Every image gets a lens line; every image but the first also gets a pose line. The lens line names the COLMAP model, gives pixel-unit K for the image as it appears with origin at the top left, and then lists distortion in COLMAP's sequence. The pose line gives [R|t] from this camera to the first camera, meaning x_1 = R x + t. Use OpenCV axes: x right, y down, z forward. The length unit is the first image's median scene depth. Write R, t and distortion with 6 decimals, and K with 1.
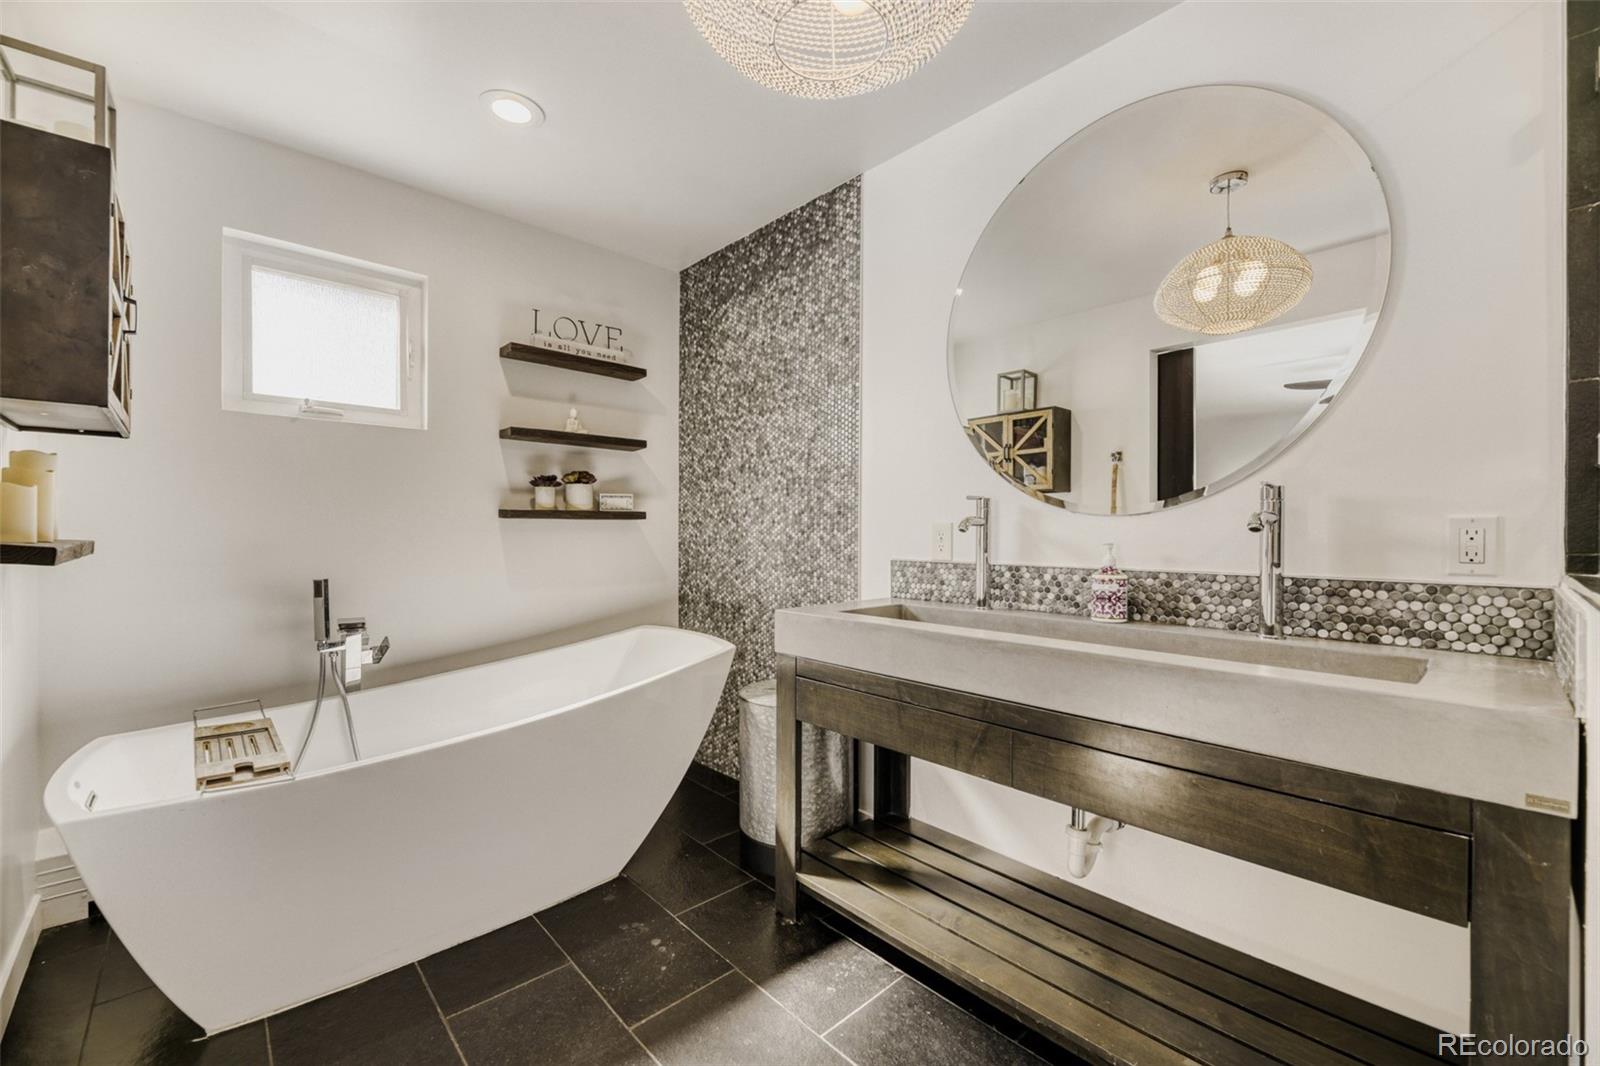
lens RADIAL K [[651.6, 0, 800.5], [0, 651.6, 533.5], [0, 0, 1]] dist [-0.008147, -0.000752]
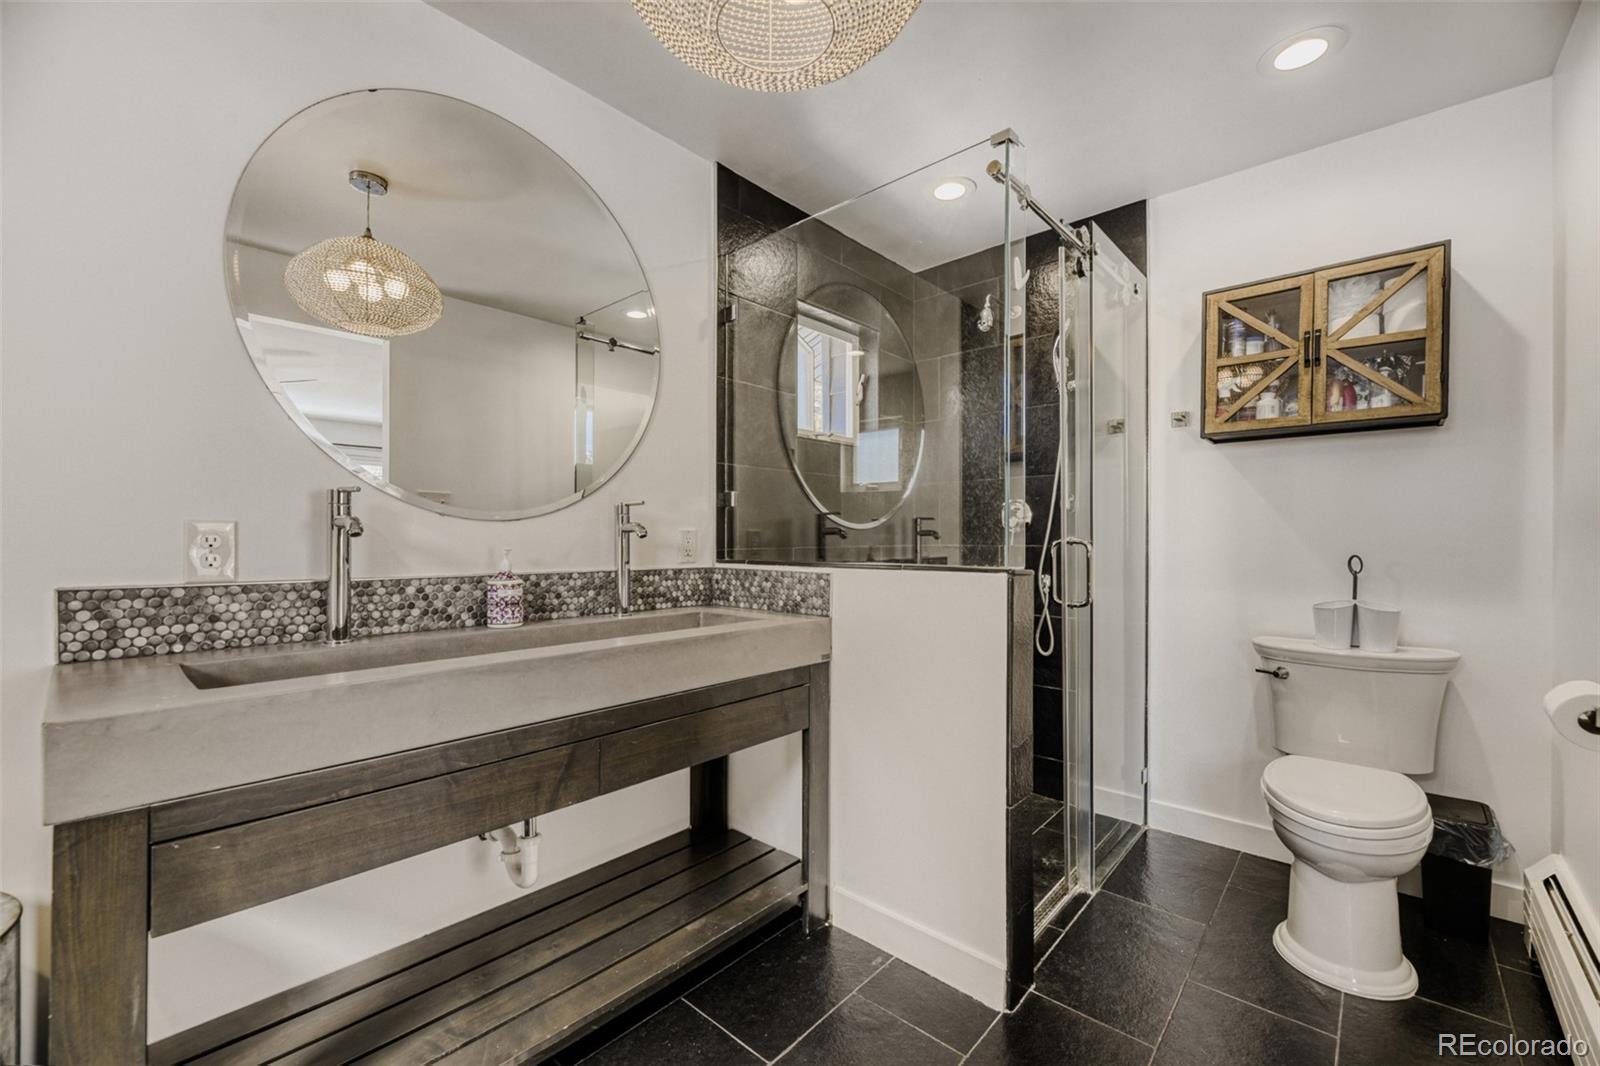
lens RADIAL K [[651.6, 0, 800.8], [0, 651.6, 538.4], [0, 0, 1]] dist [-0.008147, -0.000752]
pose [[-0.106591, 0.000838, 0.994303, -0.584367], [-0.002180, 0.999997, -0.001077, -0.000412], [-0.994301, -0.002282, -0.106589, 0.676276]]
